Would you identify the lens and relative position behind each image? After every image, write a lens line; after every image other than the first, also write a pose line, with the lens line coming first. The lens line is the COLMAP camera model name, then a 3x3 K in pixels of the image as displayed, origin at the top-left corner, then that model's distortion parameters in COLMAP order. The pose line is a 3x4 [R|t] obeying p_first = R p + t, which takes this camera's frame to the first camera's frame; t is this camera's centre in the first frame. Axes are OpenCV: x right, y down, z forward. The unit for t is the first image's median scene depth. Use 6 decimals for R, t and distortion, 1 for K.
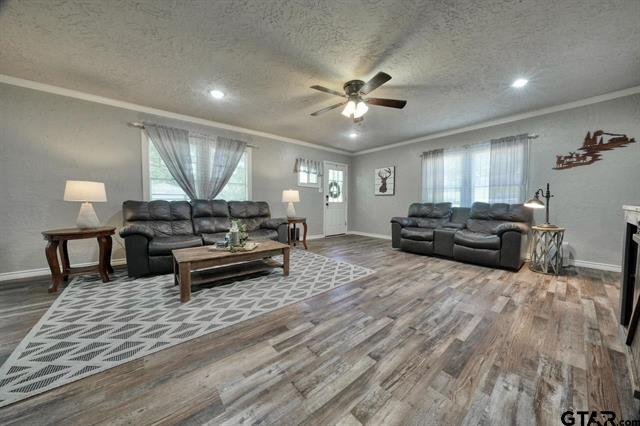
lens RADIAL K [[216.1, 0, 320.2], [0, 216.1, 213.5], [0, 0, 1]] dist [-0.005414, 0.001106]
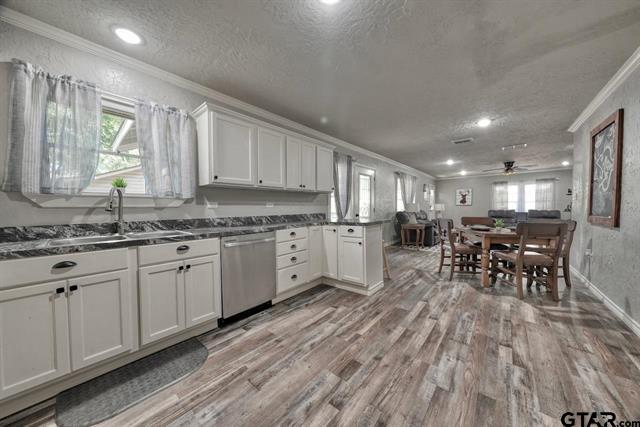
lens RADIAL K [[216.1, 0, 320.5], [0, 216.1, 213.9], [0, 0, 1]] dist [-0.005414, 0.001106]
pose [[0.987056, -0.014934, 0.159681, -2.057357], [0.018243, 0.999648, -0.019280, -0.011964], [-0.159337, 0.021944, 0.986980, -0.902476]]
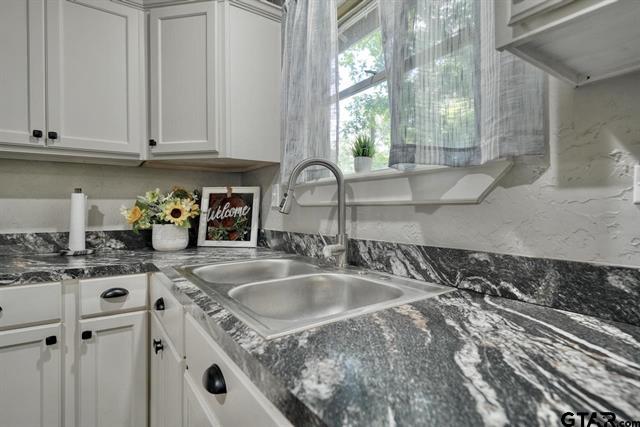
lens RADIAL K [[320.5, 0, 320.0], [0, 320.5, 213.2], [0, 0, 1]] dist [-0.000570, -0.000194]
pose [[-0.088814, 0.010151, -0.995996, -2.135348], [-0.044179, 0.998924, 0.014120, -0.046355], [0.995068, 0.045256, -0.088270, -0.203739]]
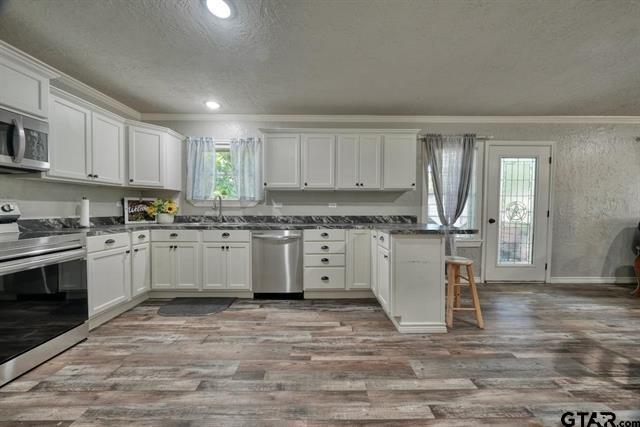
lens RADIAL K [[216.1, 0, 320.5], [0, 216.1, 214.8], [0, 0, 1]] dist [-0.005414, 0.001106]
pose [[0.769458, 0.020447, -0.638370, -1.499129], [-0.033823, 0.999389, -0.008758, -0.021555], [0.637801, 0.028331, 0.769680, -0.696911]]
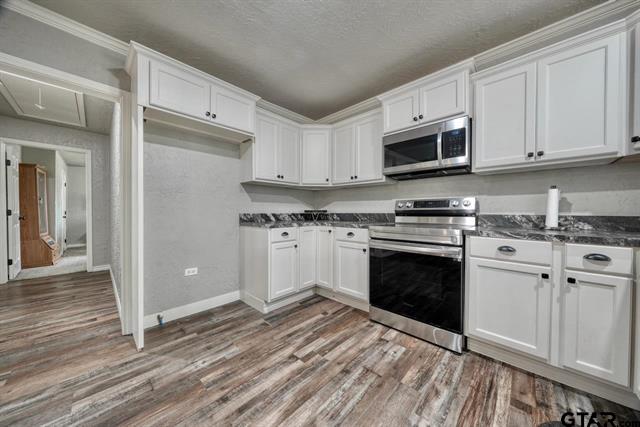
lens RADIAL K [[216.1, 0, 322.2], [0, 216.1, 212.7], [0, 0, 1]] dist [-0.005414, 0.001106]
pose [[-0.993500, -0.000017, -0.113831, -2.000006], [-0.006512, 0.998371, 0.056684, -0.022483], [0.113645, 0.057057, -0.991882, -0.184169]]
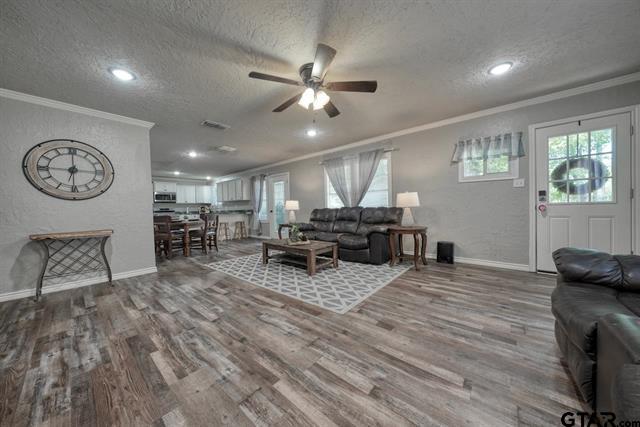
lens RADIAL K [[216.1, 0, 320.7], [0, 216.1, 214.7], [0, 0, 1]] dist [-0.005414, 0.001106]
pose [[0.159432, 0.020184, -0.987003, 0.893155], [-0.025813, 0.999534, 0.016271, -0.044337], [0.986871, 0.022883, 0.159879, 0.813232]]
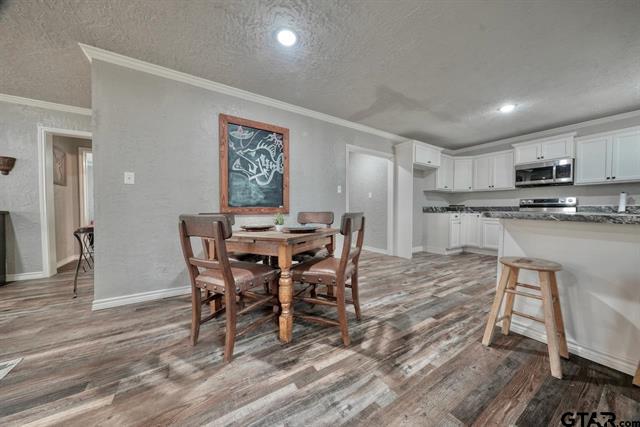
lens RADIAL K [[216.1, 0, 320.3], [0, 216.1, 212.5], [0, 0, 1]] dist [-0.005414, 0.001106]
pose [[-0.991049, -0.006090, 0.133362, -1.221204], [0.002819, 0.997781, 0.066516, -0.033729], [-0.133471, 0.066296, -0.988833, 0.666669]]
